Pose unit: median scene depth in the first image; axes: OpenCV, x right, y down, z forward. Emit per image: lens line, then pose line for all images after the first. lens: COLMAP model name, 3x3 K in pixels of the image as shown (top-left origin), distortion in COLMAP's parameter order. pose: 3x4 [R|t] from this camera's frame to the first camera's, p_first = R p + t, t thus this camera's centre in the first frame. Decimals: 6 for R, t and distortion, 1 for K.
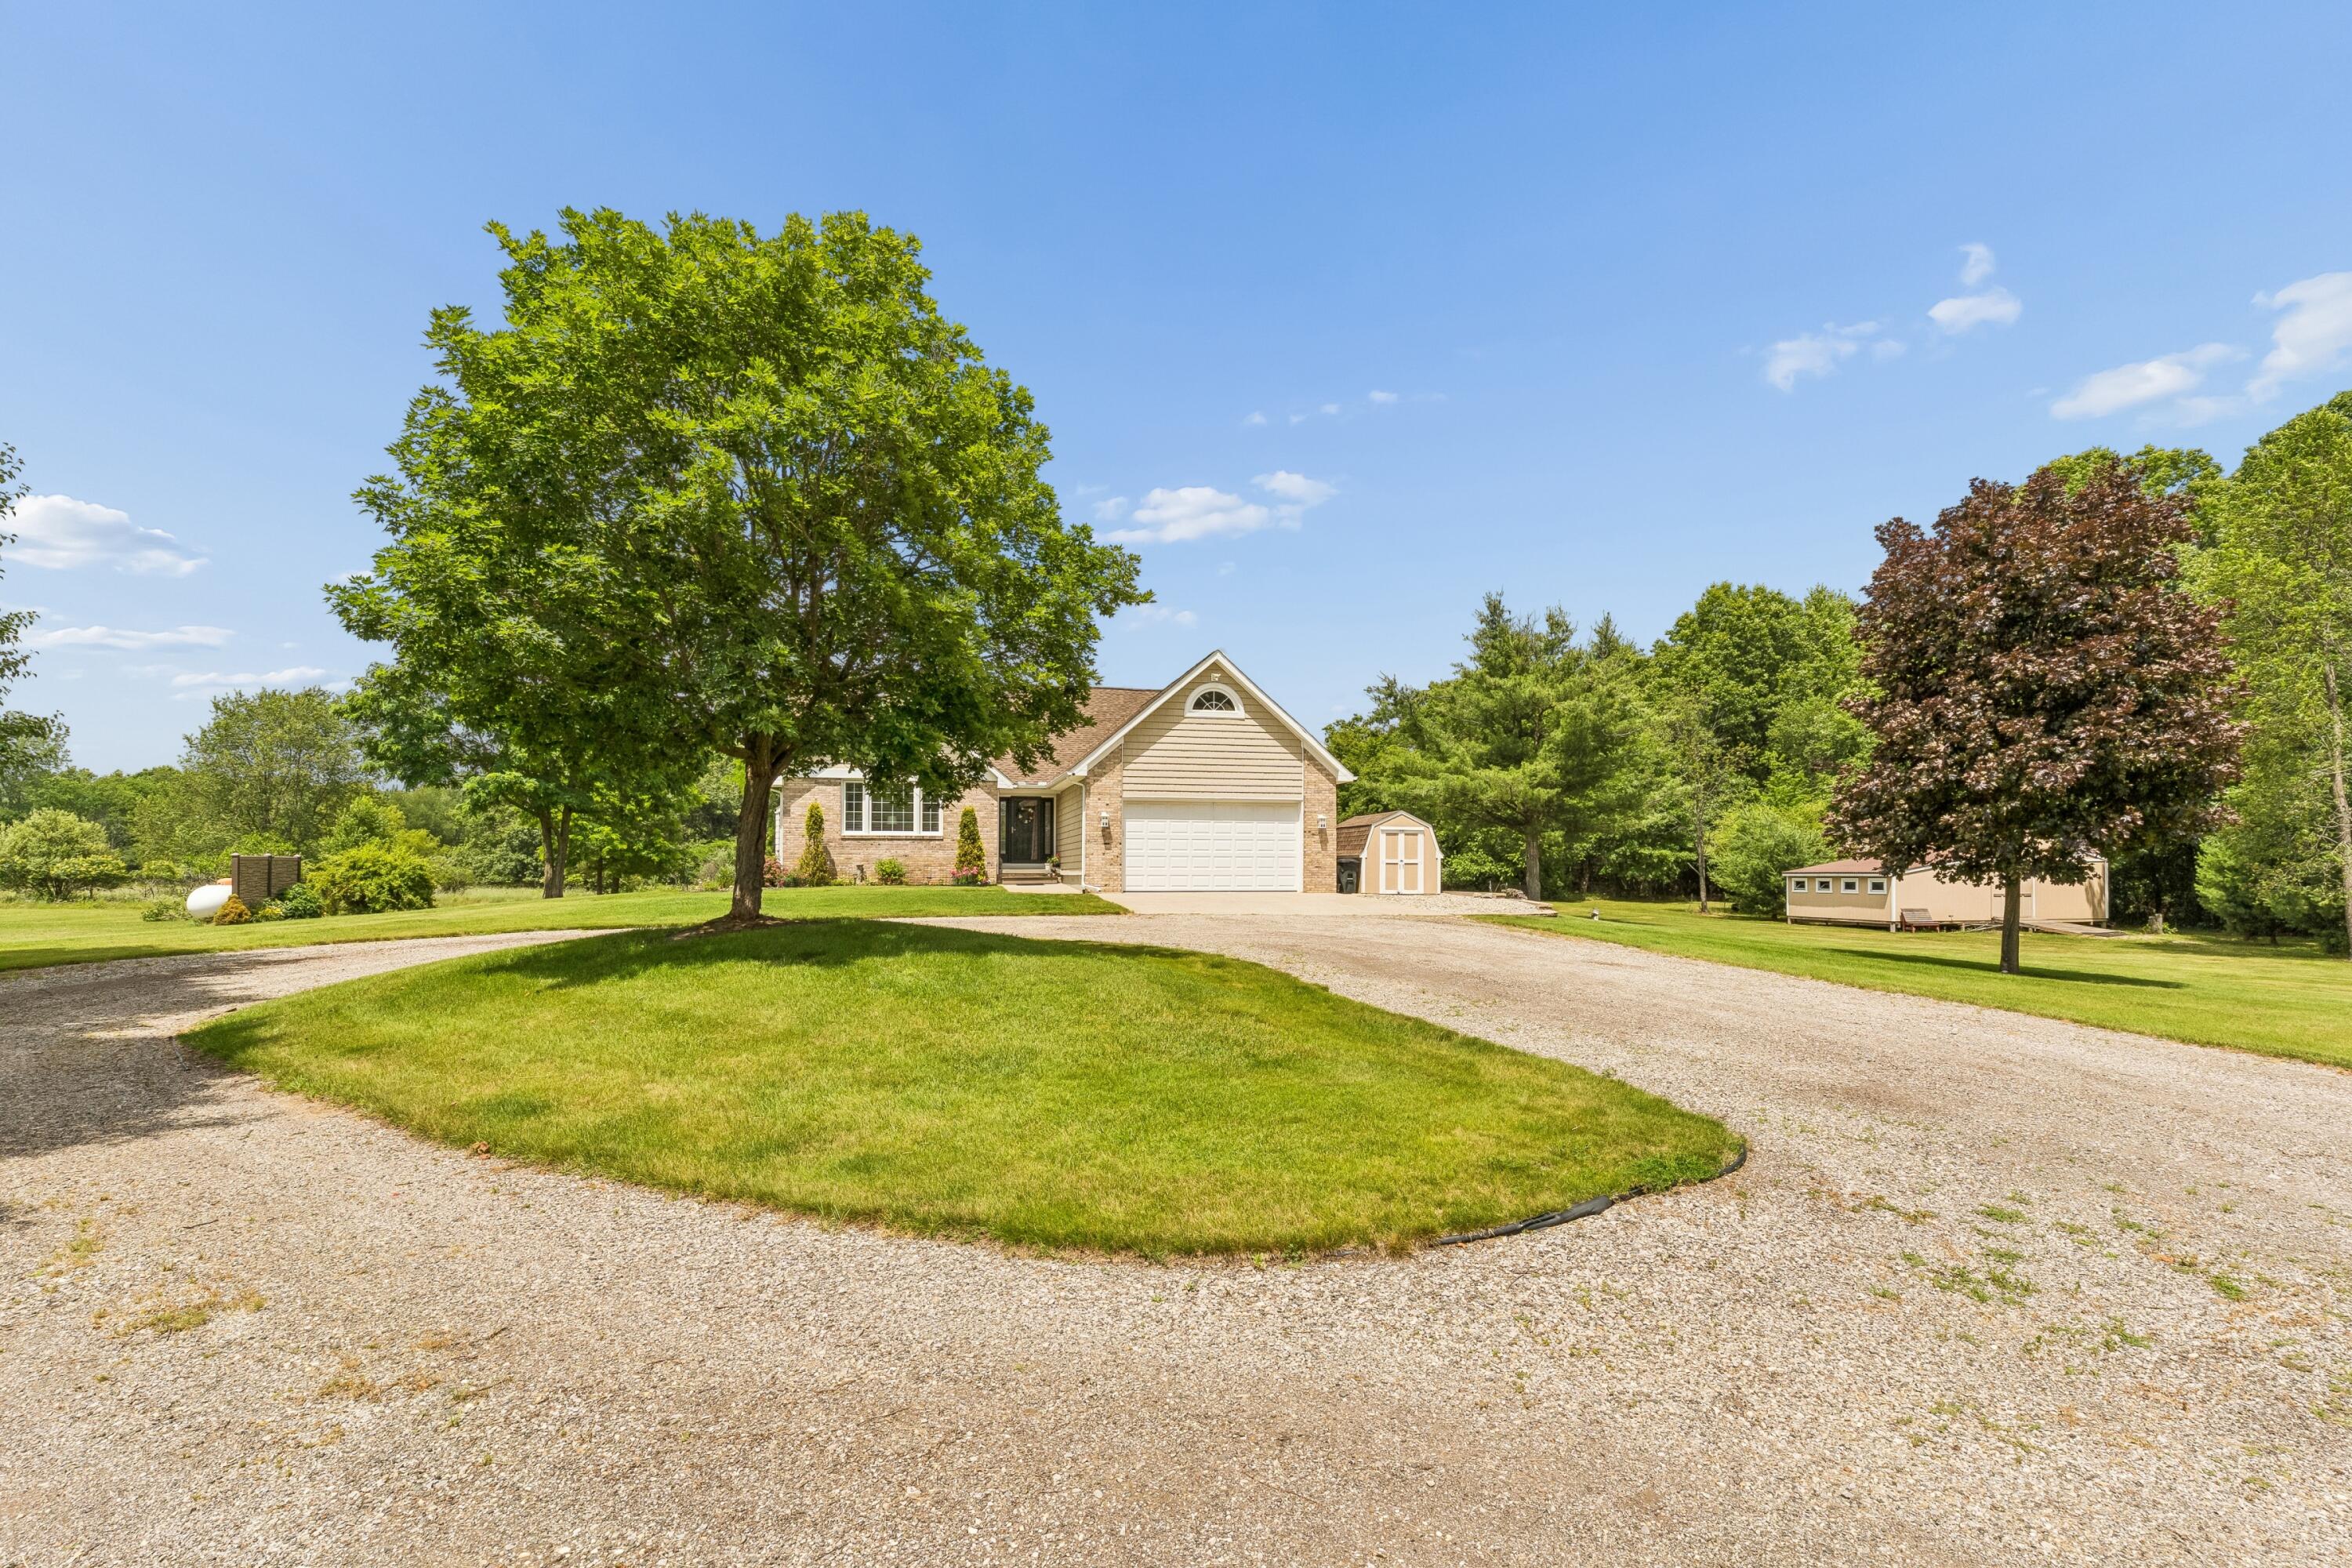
lens RADIAL K [[1088.8, 0, 1176.6], [0, 1088.8, 793.1], [0, 0, 1]] dist [0.001162, 0.000207]
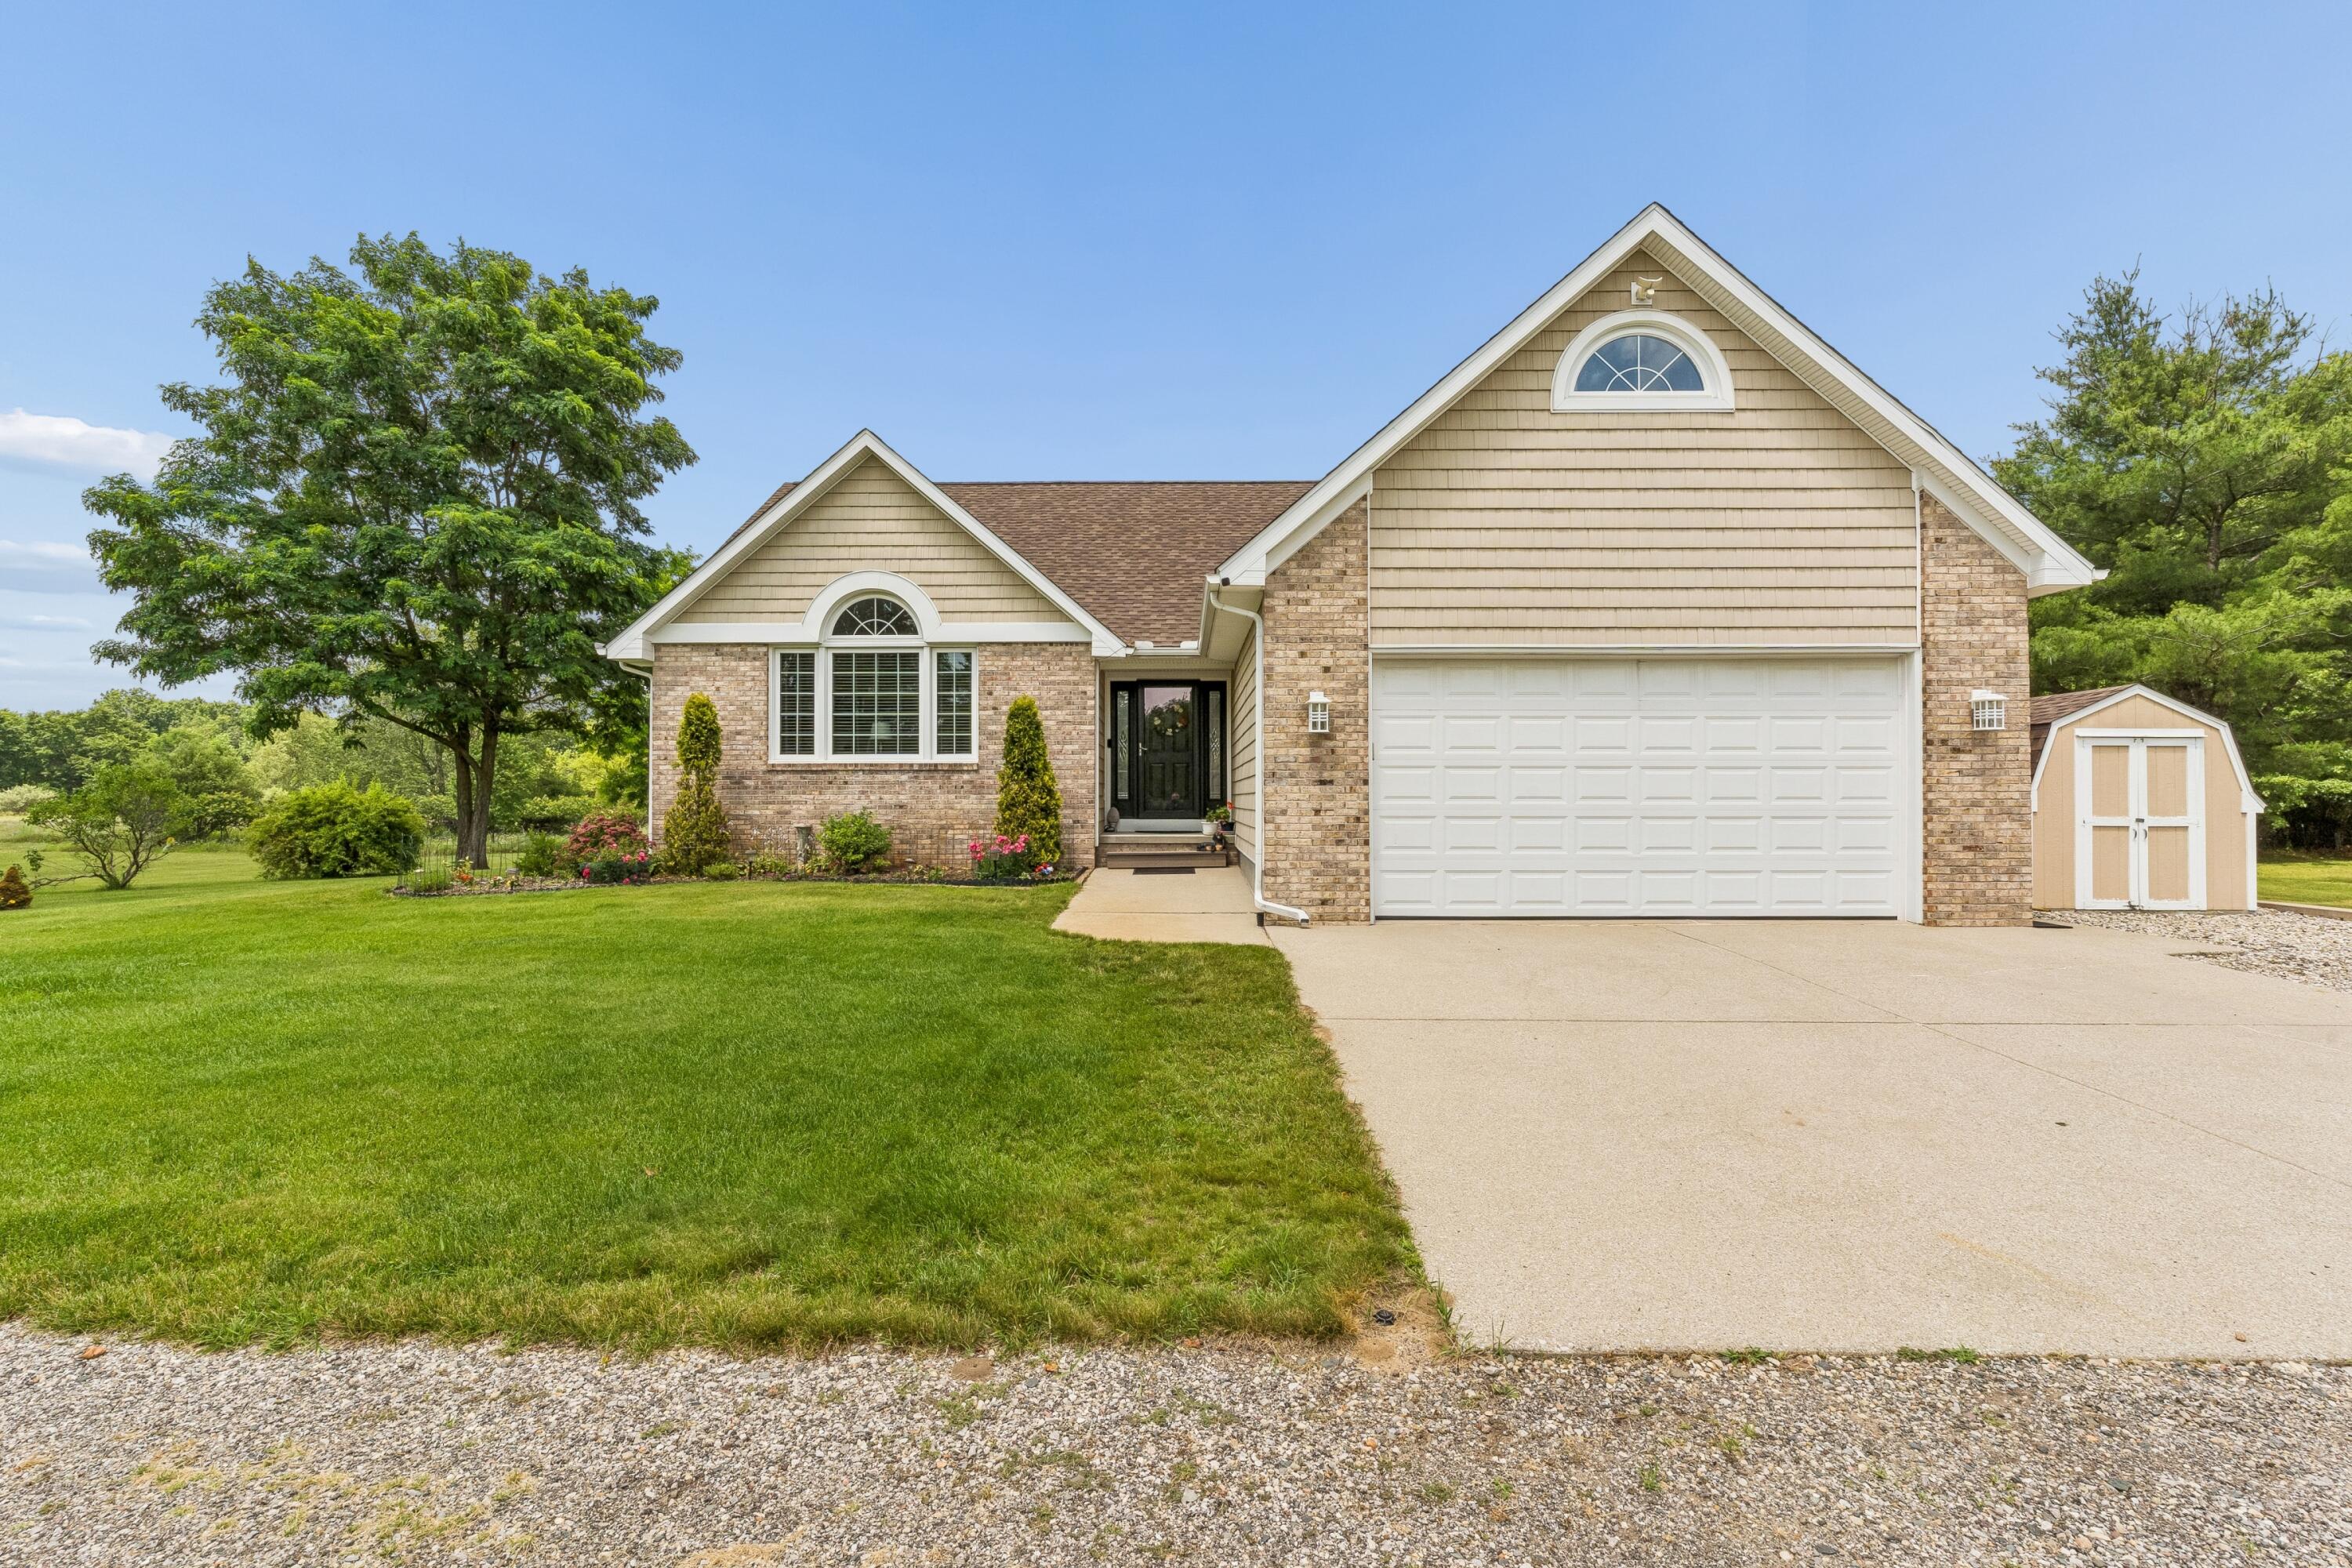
lens RADIAL K [[1068.6, 0, 1176.0], [0, 1068.6, 784.0], [0, 0, 1]] dist [-0.003219, -0.000287]
pose [[0.971324, -0.004216, -0.237723, -0.025068], [0.018791, 0.998076, 0.059079, 0.022967], [0.237017, -0.061852, 0.969535, 0.580402]]
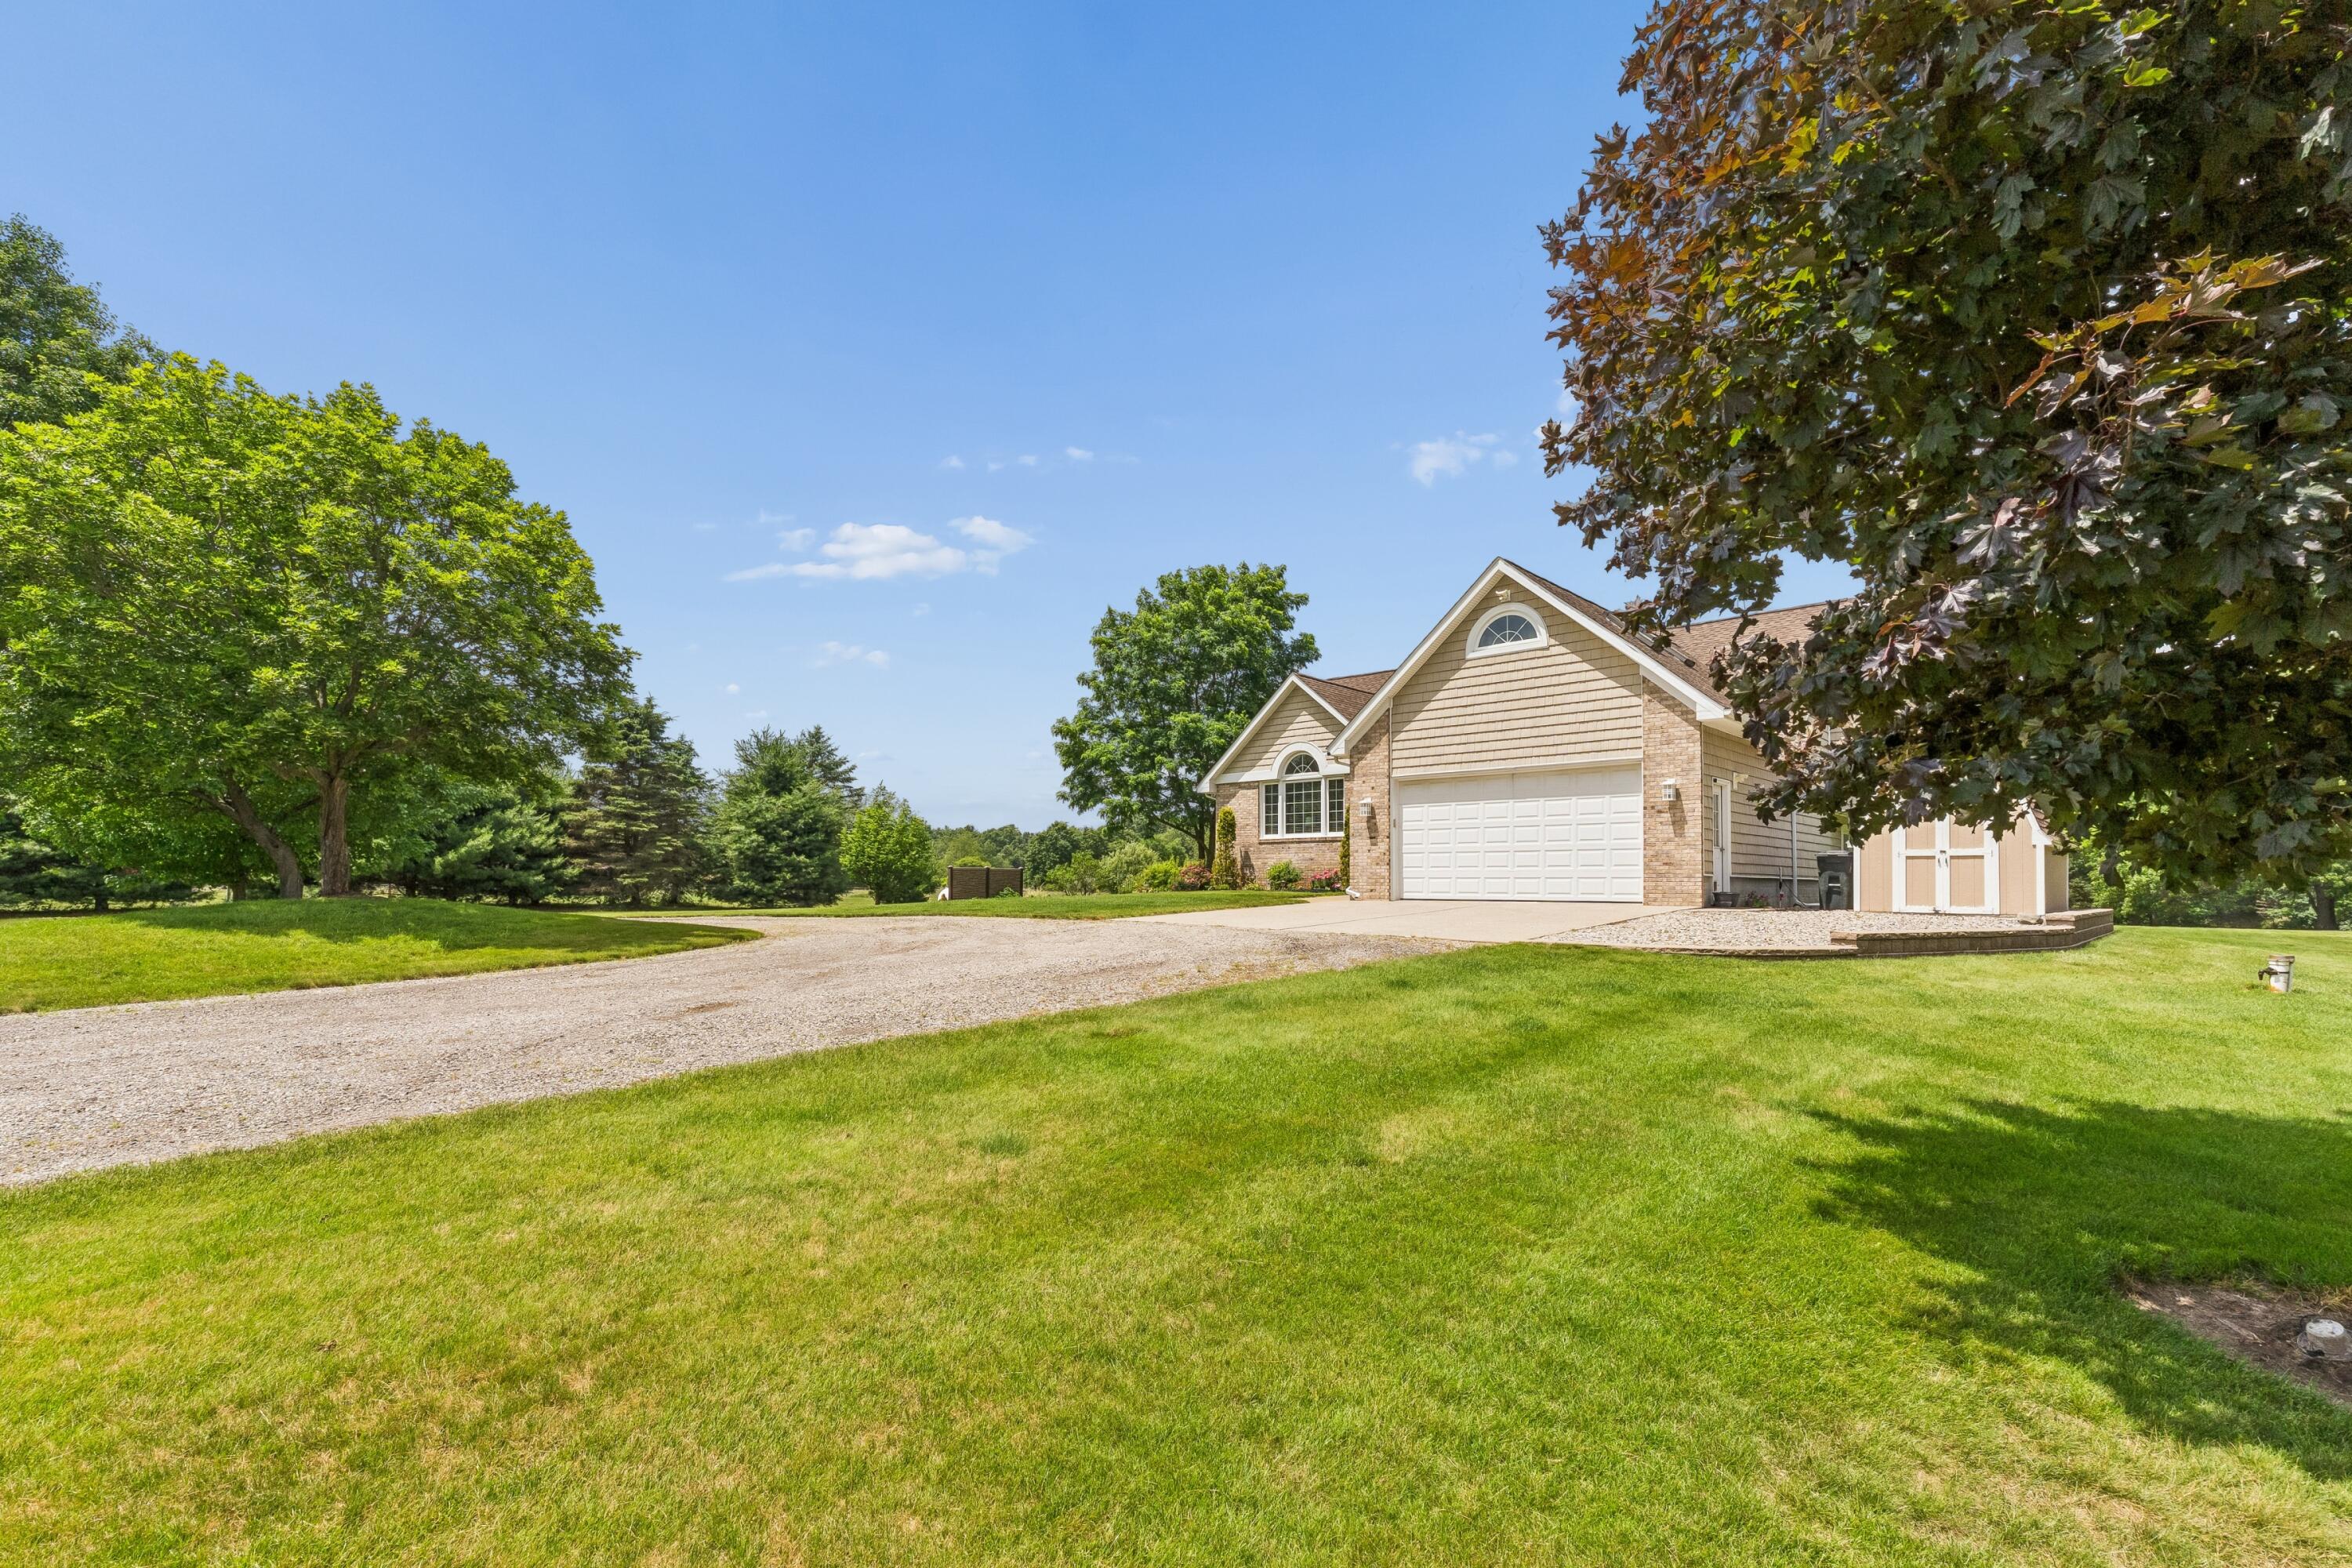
lens RADIAL K [[1088.8, 0, 1176.6], [0, 1088.8, 793.1], [0, 0, 1]] dist [0.001162, 0.000207]
pose [[0.553440, -0.070334, -0.829914, 0.450398], [0.057920, 0.997266, -0.045893, 0.037061], [0.830873, -0.022669, 0.556001, 0.394170]]
